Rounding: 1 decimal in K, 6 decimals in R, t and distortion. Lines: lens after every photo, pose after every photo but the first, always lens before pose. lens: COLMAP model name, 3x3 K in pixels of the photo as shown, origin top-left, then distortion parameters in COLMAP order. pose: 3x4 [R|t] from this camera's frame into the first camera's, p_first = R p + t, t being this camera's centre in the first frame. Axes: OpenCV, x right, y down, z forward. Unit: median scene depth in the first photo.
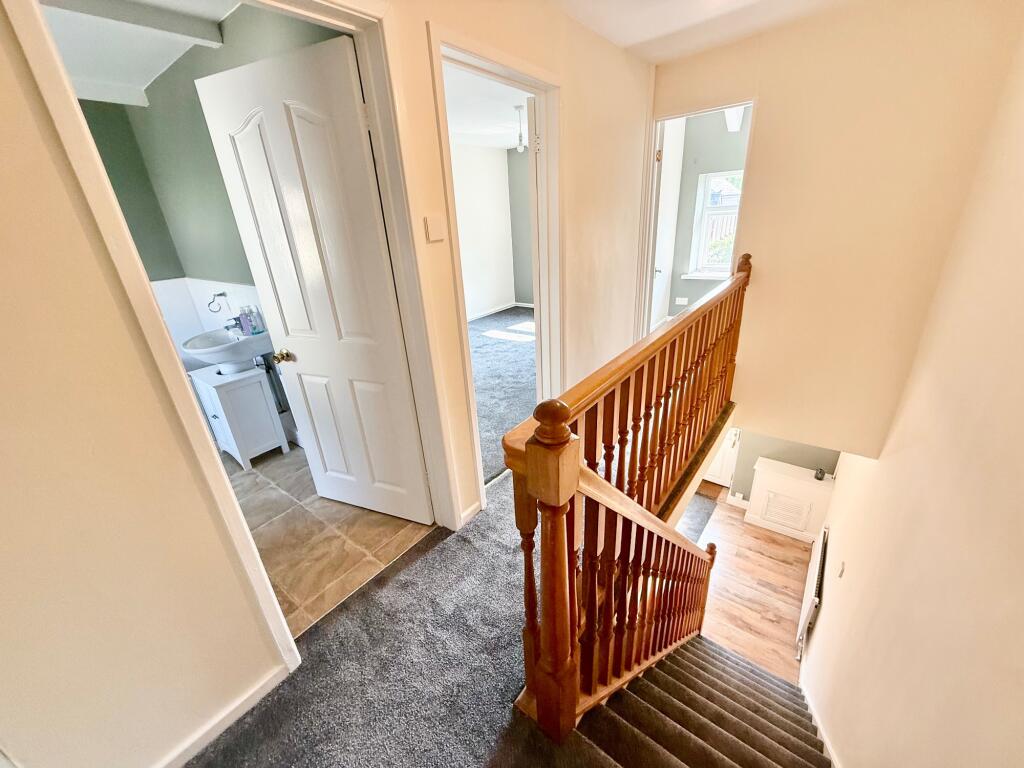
lens RADIAL K [[406.6, 0, 508.8], [0, 406.6, 382.8], [0, 0, 1]] dist [-0.000924, 0.000724]
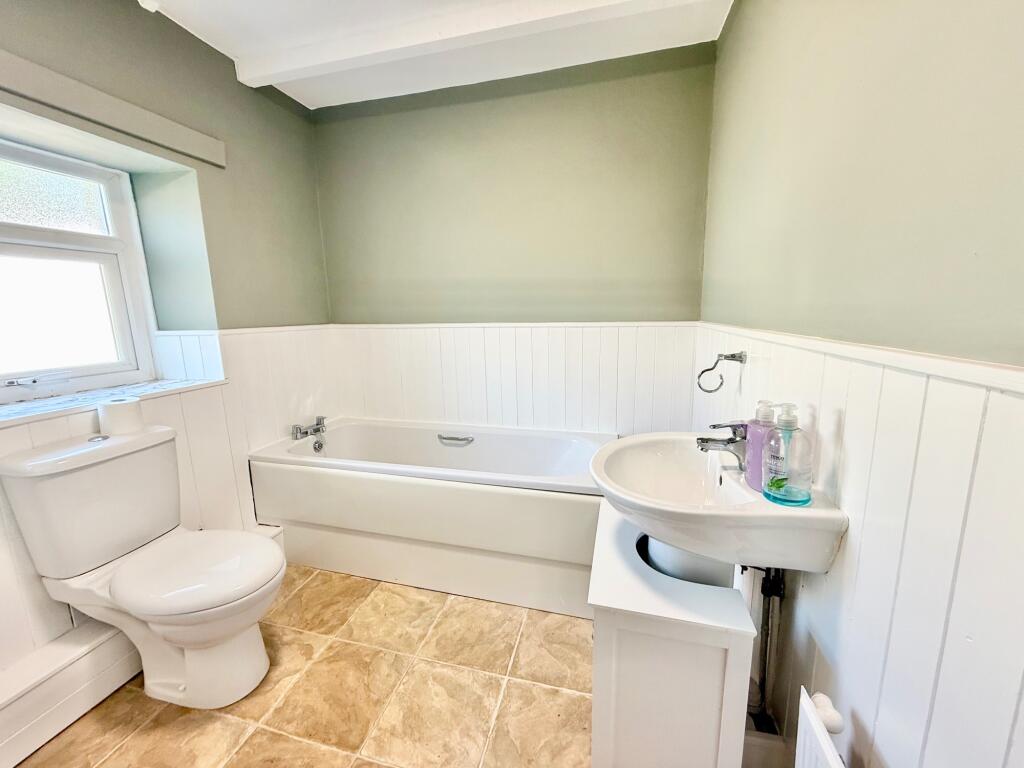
lens RADIAL K [[406.6, 0, 508.8], [0, 406.6, 382.8], [0, 0, 1]] dist [-0.000924, 0.000724]
pose [[0.387206, 0.212637, -0.897138, -0.407785], [-0.363092, 0.929579, 0.063615, -0.131948], [0.847488, 0.301112, 0.437145, 0.617104]]
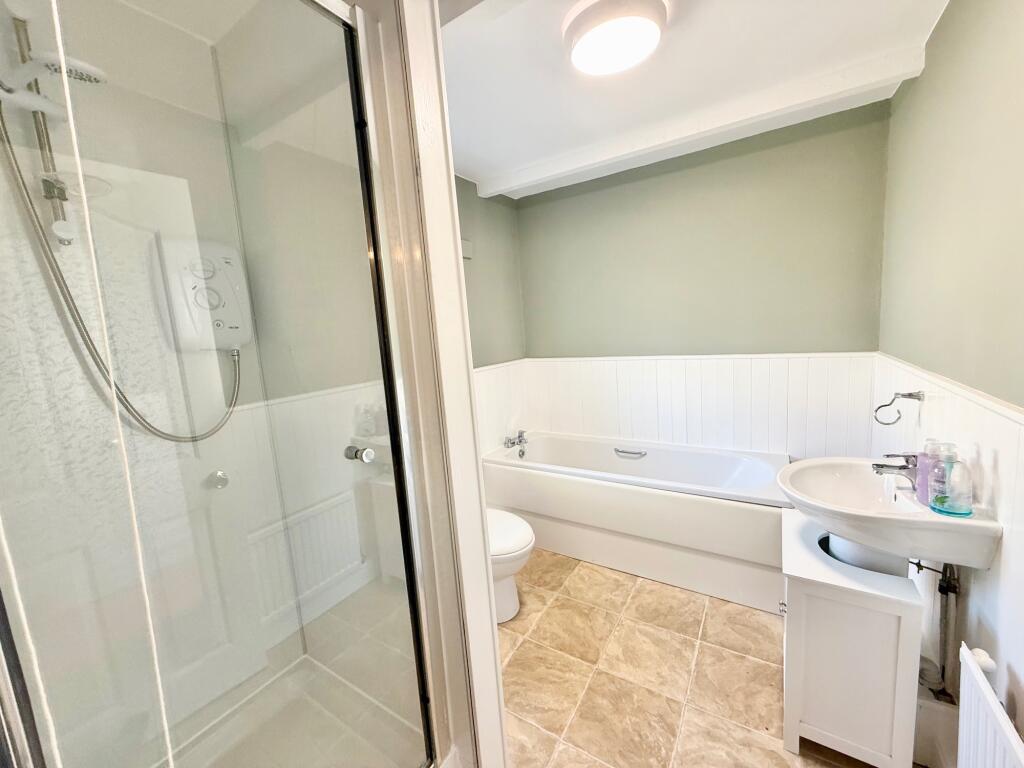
lens RADIAL K [[406.6, 0, 508.8], [0, 406.6, 382.8], [0, 0, 1]] dist [-0.000924, 0.000724]
pose [[0.094935, 0.189705, -0.977241, -0.264045], [-0.325763, 0.933545, 0.149576, -0.144033], [0.940673, 0.304149, 0.150425, 0.447412]]
